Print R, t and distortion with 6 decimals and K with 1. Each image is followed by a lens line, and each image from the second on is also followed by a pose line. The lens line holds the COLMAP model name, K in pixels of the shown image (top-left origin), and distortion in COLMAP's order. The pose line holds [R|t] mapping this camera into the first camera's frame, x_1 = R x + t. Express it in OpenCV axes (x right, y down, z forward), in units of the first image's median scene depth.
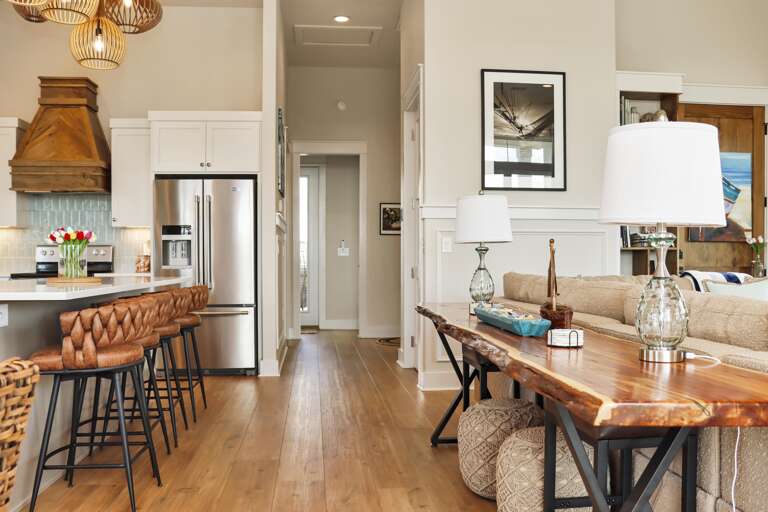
lens RADIAL K [[750.8, 0, 387.4], [0, 750.8, 302.8], [0, 0, 1]] dist [-0.081822, 0.000383]
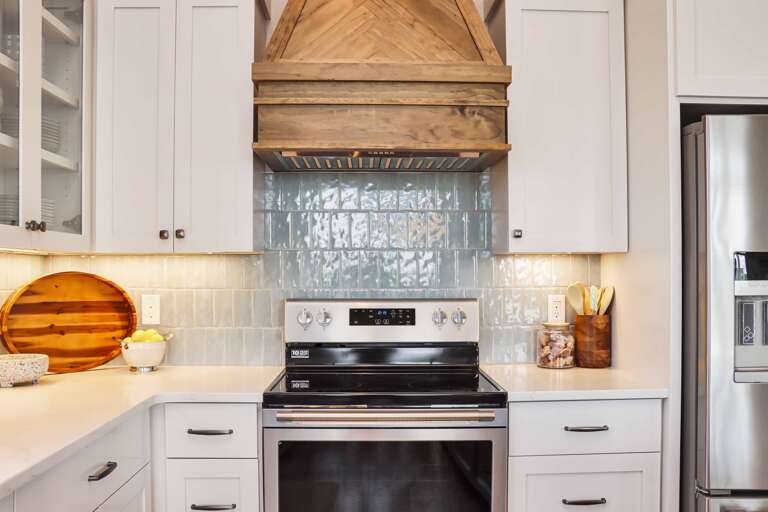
lens RADIAL K [[707.8, 0, 383.4], [0, 707.8, 276.3], [0, 0, 1]] dist [-0.091147, 0.006450]
pose [[0.996724, 0.001276, -0.080872, -0.419905], [-0.005484, 0.998641, -0.051834, -0.075429], [0.080696, 0.052108, 0.995376, 0.668270]]
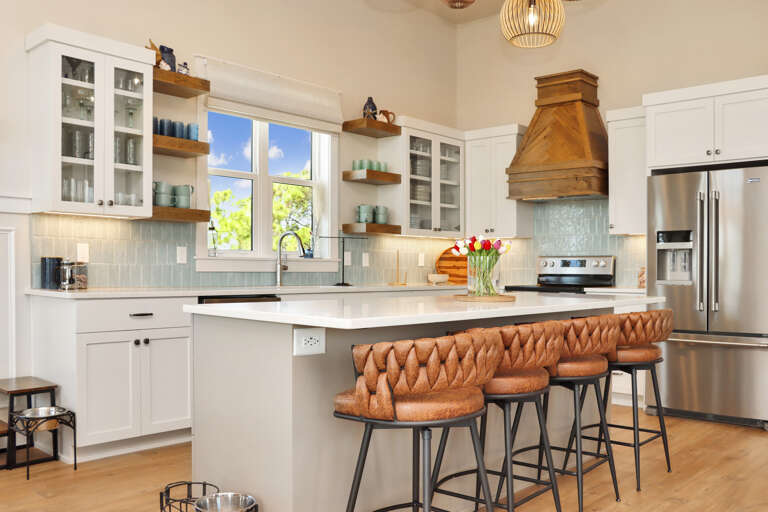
lens RADIAL K [[707.8, 0, 383.4], [0, 707.8, 276.3], [0, 0, 1]] dist [-0.091147, 0.006450]
pose [[0.667131, 0.011269, -0.744855, 0.067182], [-0.046534, 0.998563, -0.026571, -0.020158], [0.743486, 0.052387, 0.666697, 0.265851]]
